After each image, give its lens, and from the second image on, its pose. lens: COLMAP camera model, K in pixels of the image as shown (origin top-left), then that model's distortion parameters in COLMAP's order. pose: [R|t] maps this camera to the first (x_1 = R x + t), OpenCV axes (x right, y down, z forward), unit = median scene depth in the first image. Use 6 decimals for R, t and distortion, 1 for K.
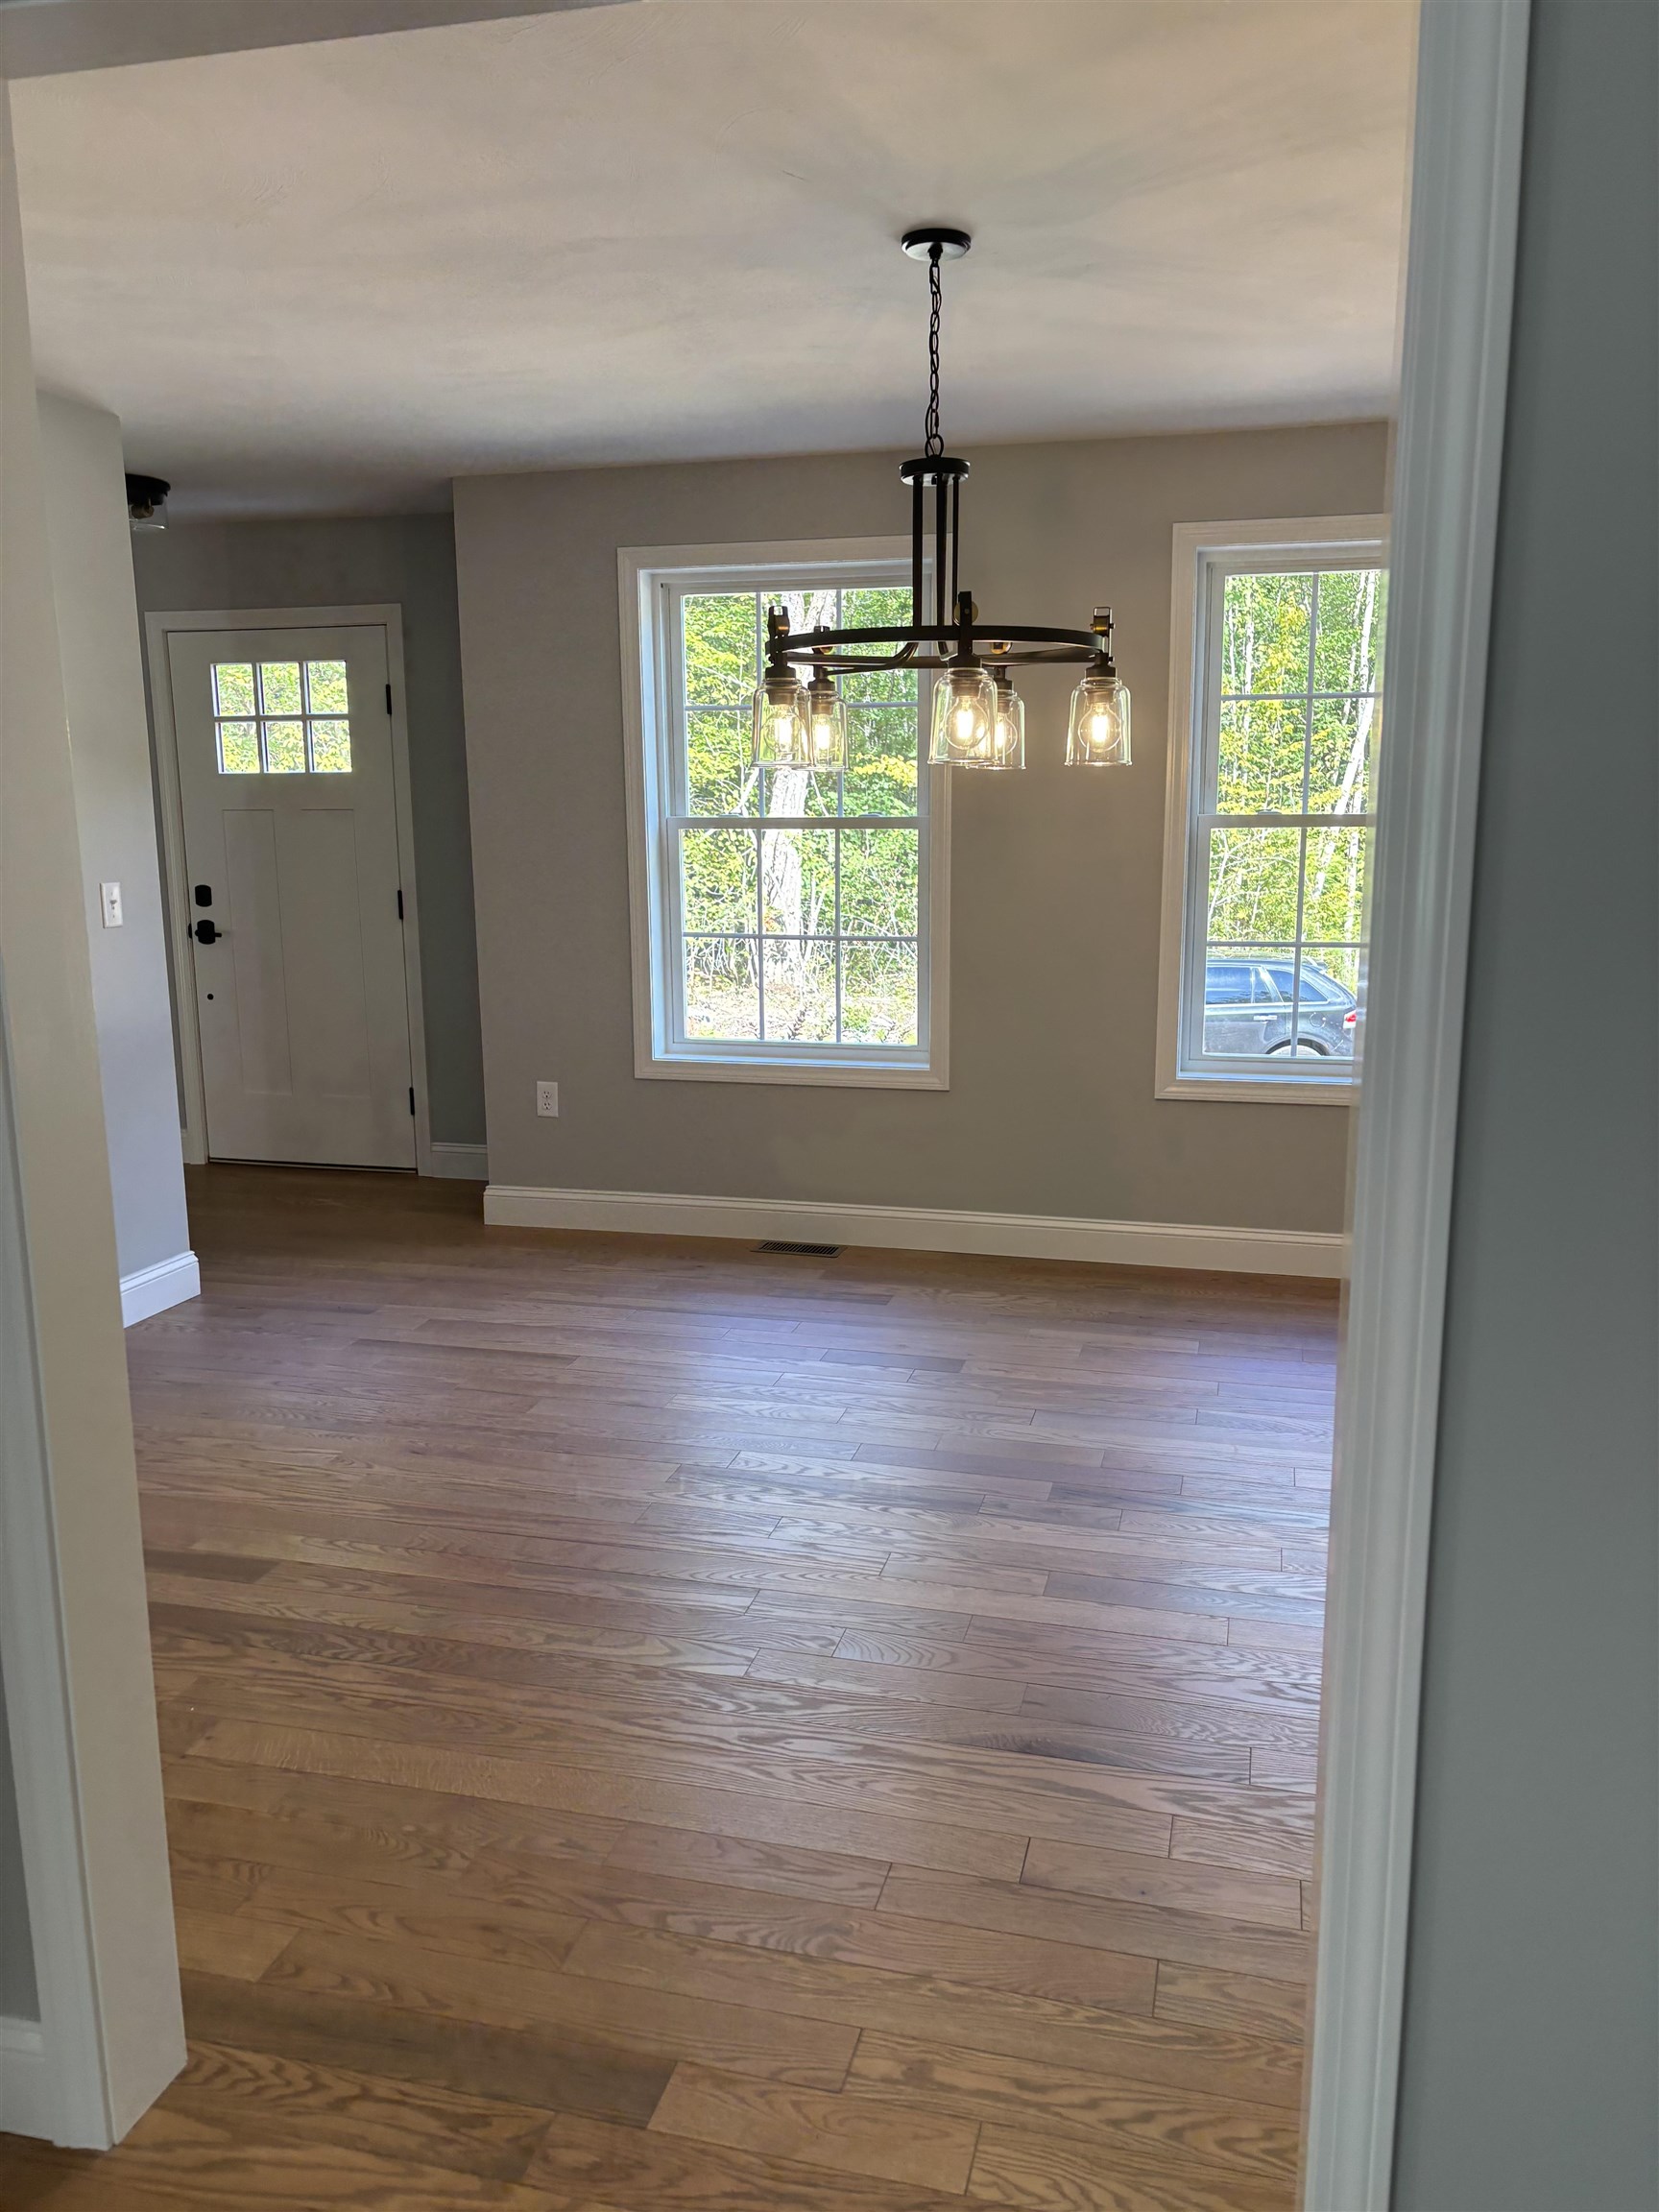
lens RADIAL K [[1674.7, 0, 831.0], [0, 1674.7, 1061.3], [0, 0, 1]] dist [0.135236, -0.190042]
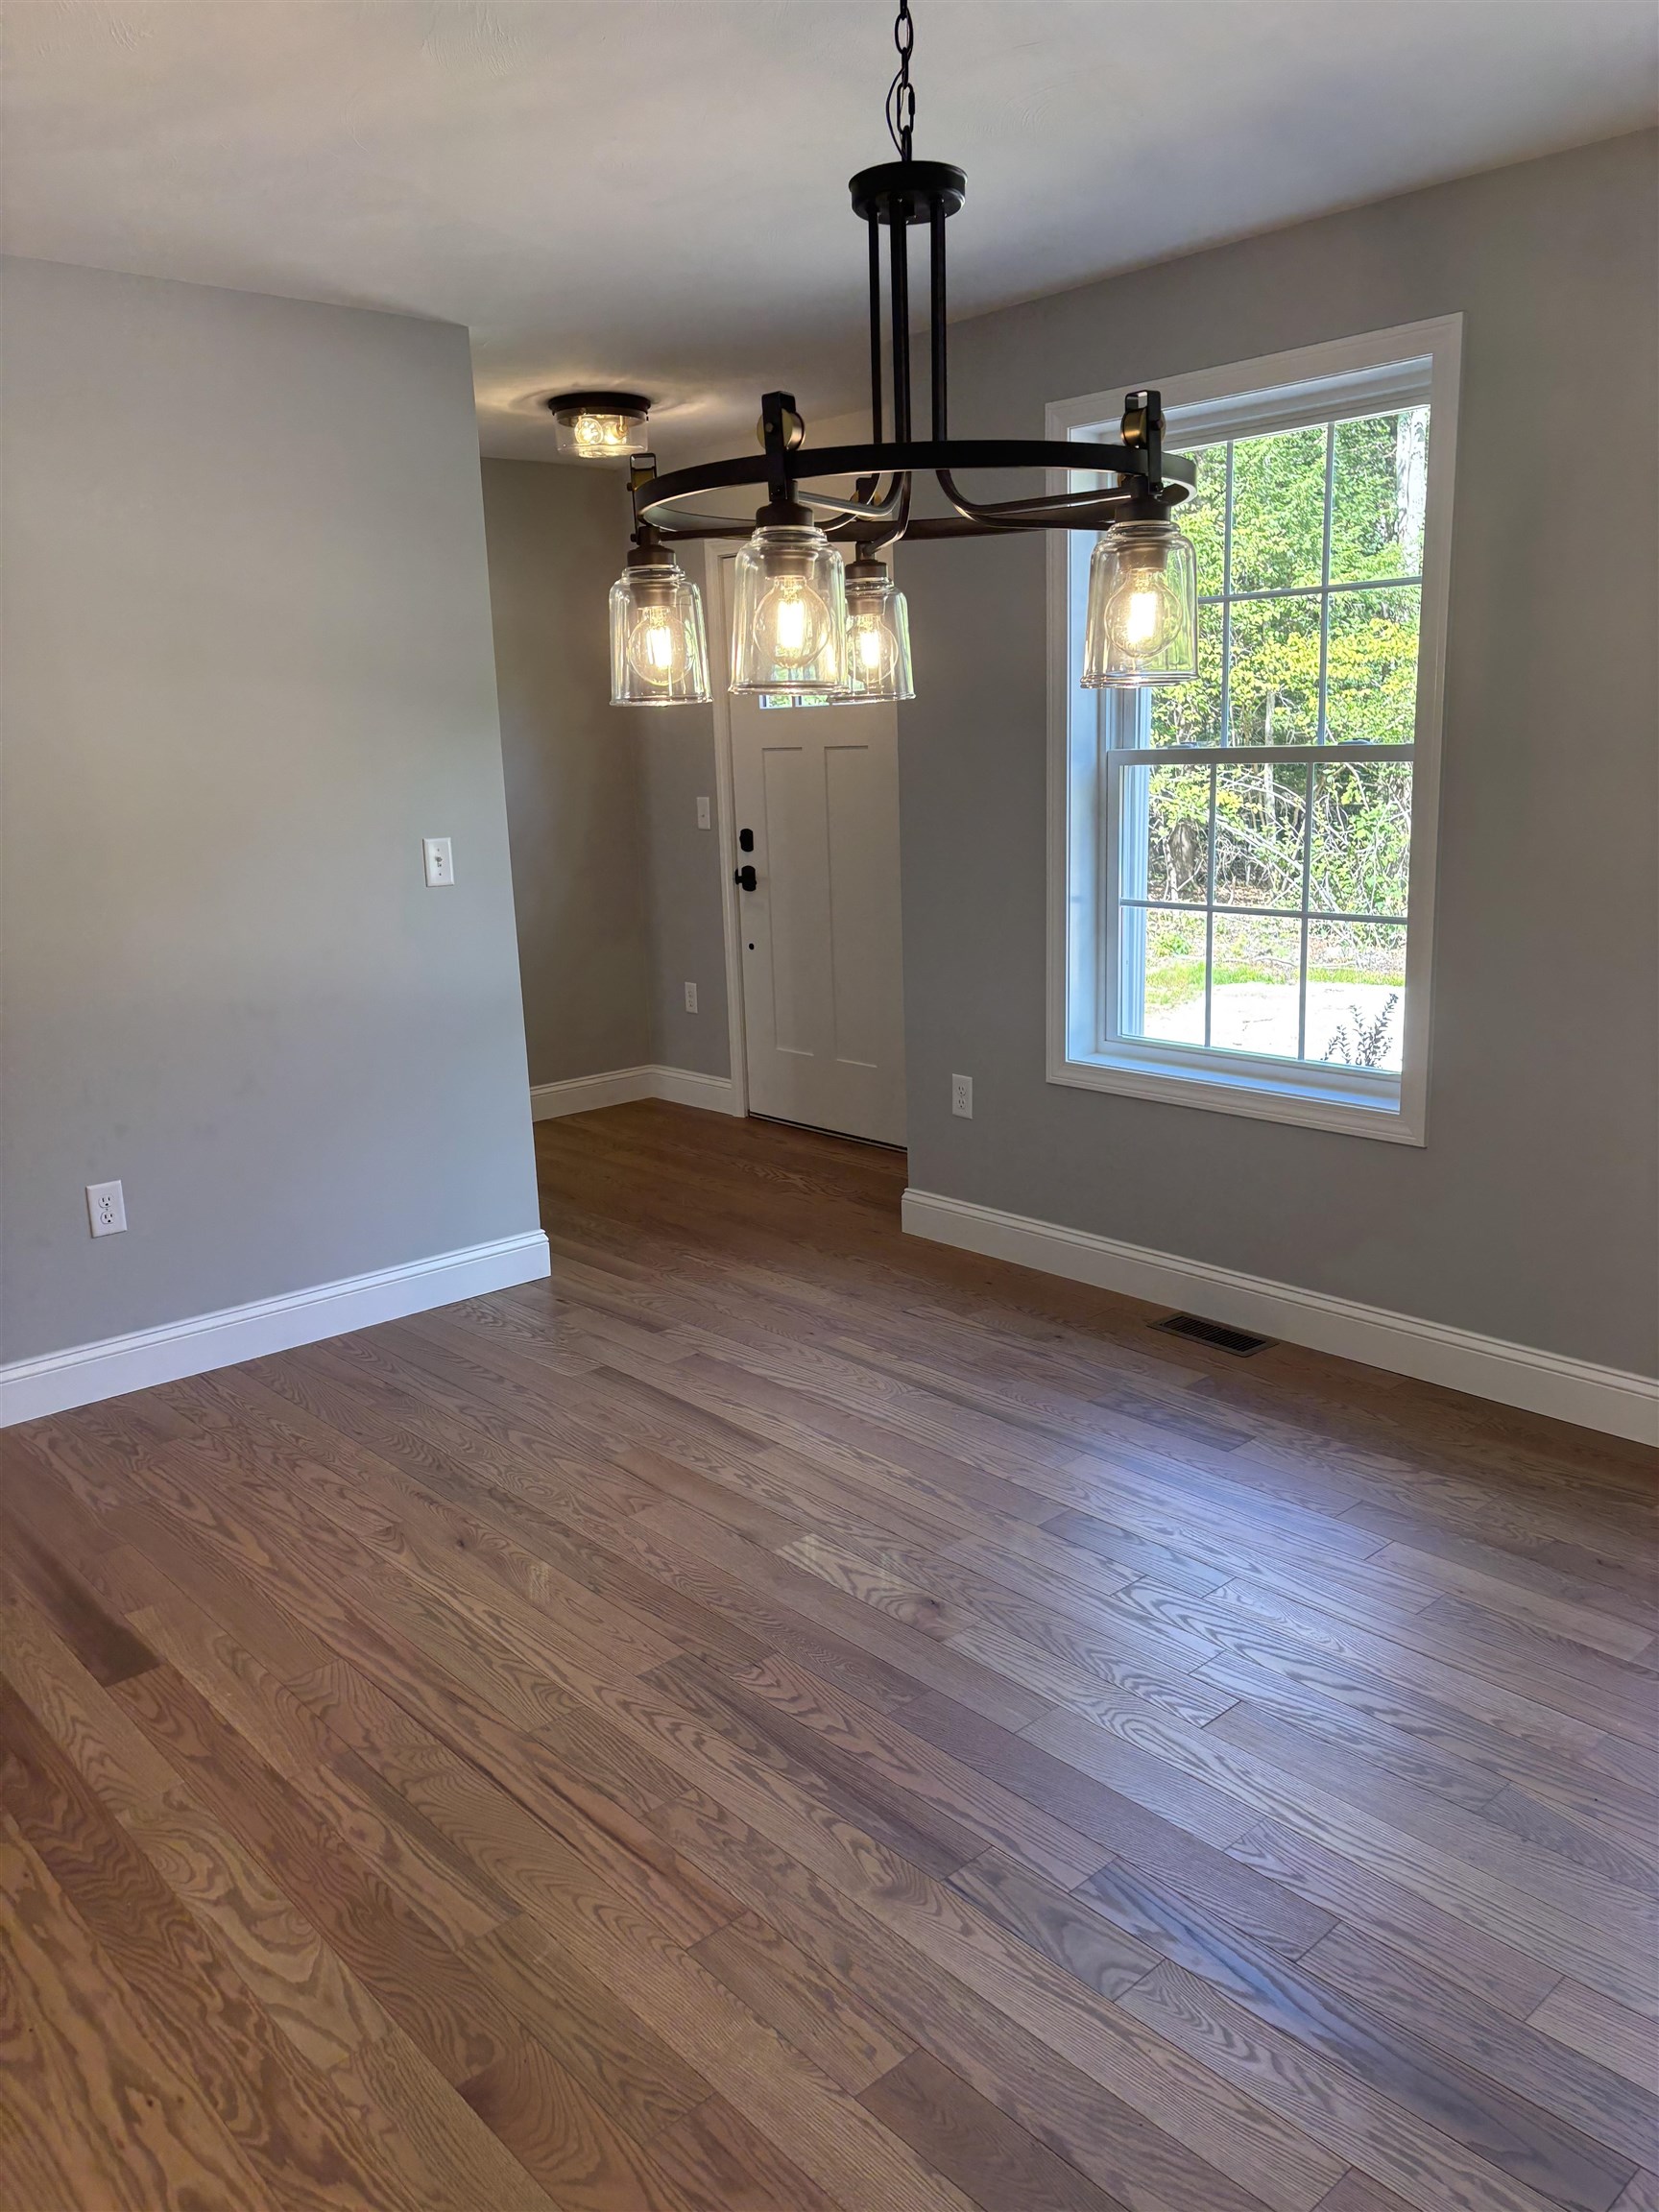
lens RADIAL K [[1674.7, 0, 831.0], [0, 1674.7, 1061.3], [0, 0, 1]] dist [0.135236, -0.190042]
pose [[0.839165, 0.085362, -0.537136, 0.254296], [-0.057988, 0.996020, 0.067693, -0.054269], [0.540776, -0.025658, 0.840775, 0.308165]]
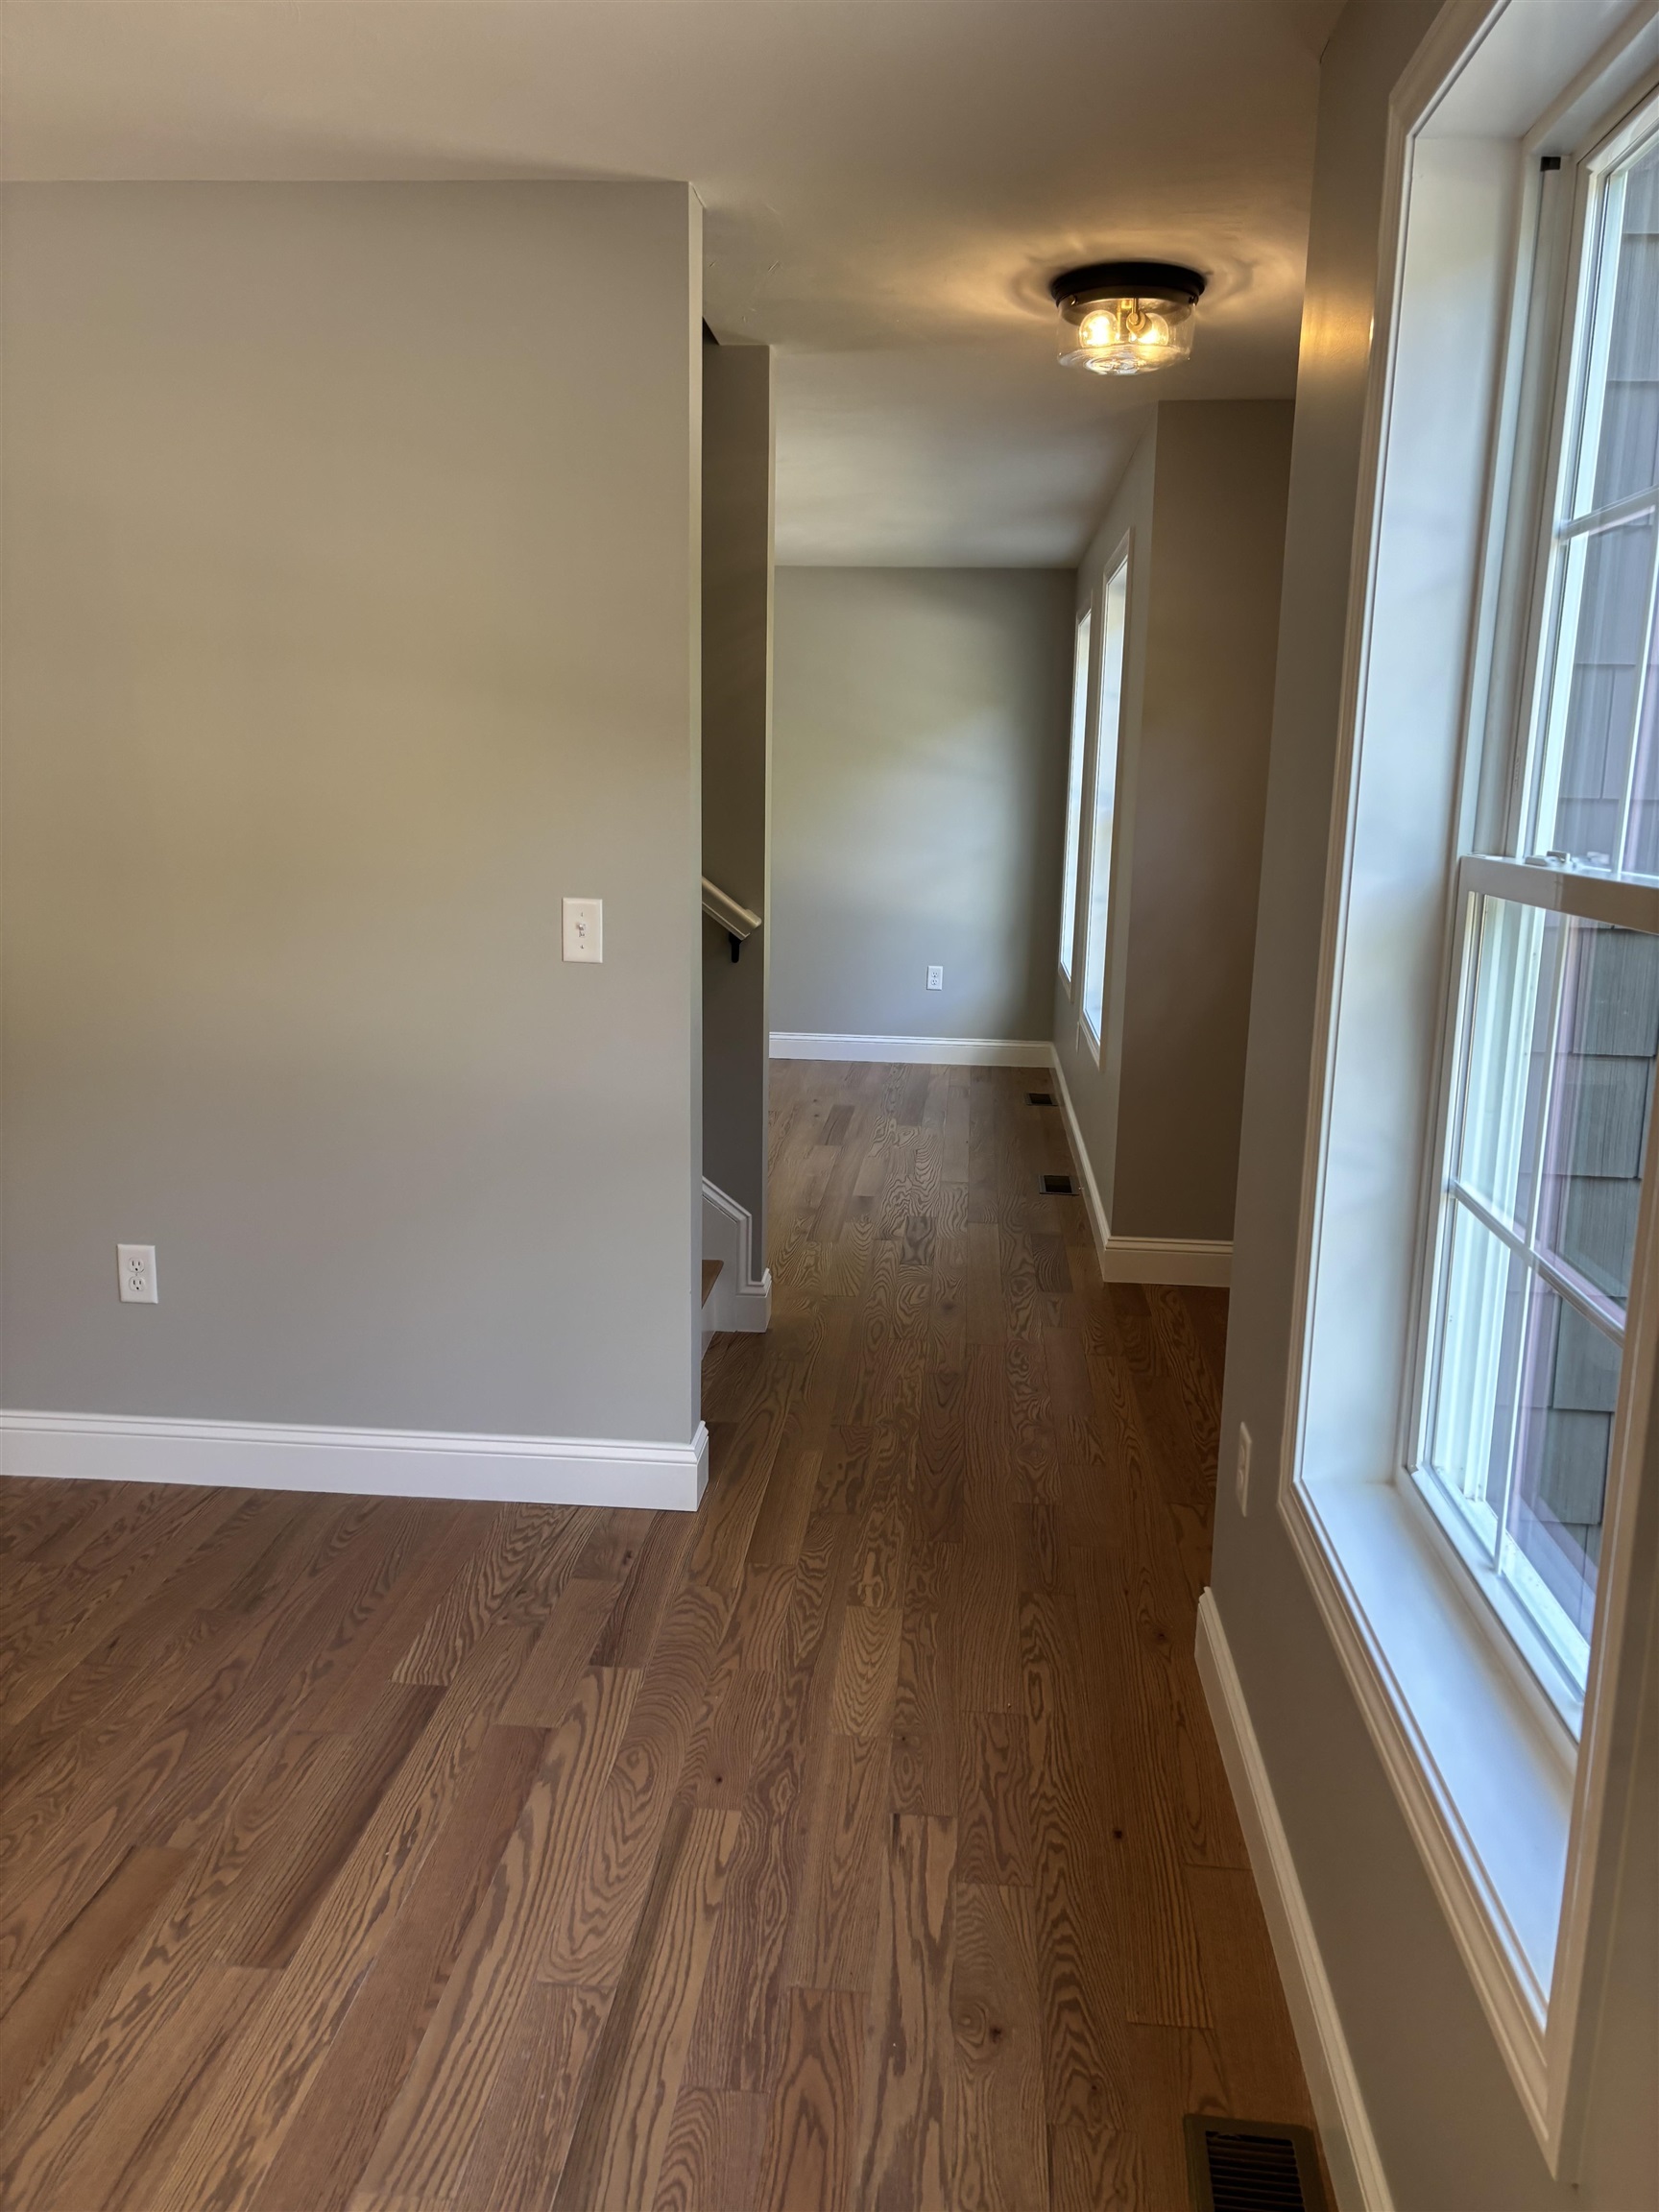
lens RADIAL K [[1660.0, 0, 829.5], [0, 1660.0, 1106.0], [0, 0, 1]] dist [0.079845, -0.063036]
pose [[0.176211, 0.204284, -0.962921, 0.253840], [-0.175230, 0.969114, 0.173531, -0.148593], [0.968630, 0.138154, 0.206565, 0.903970]]
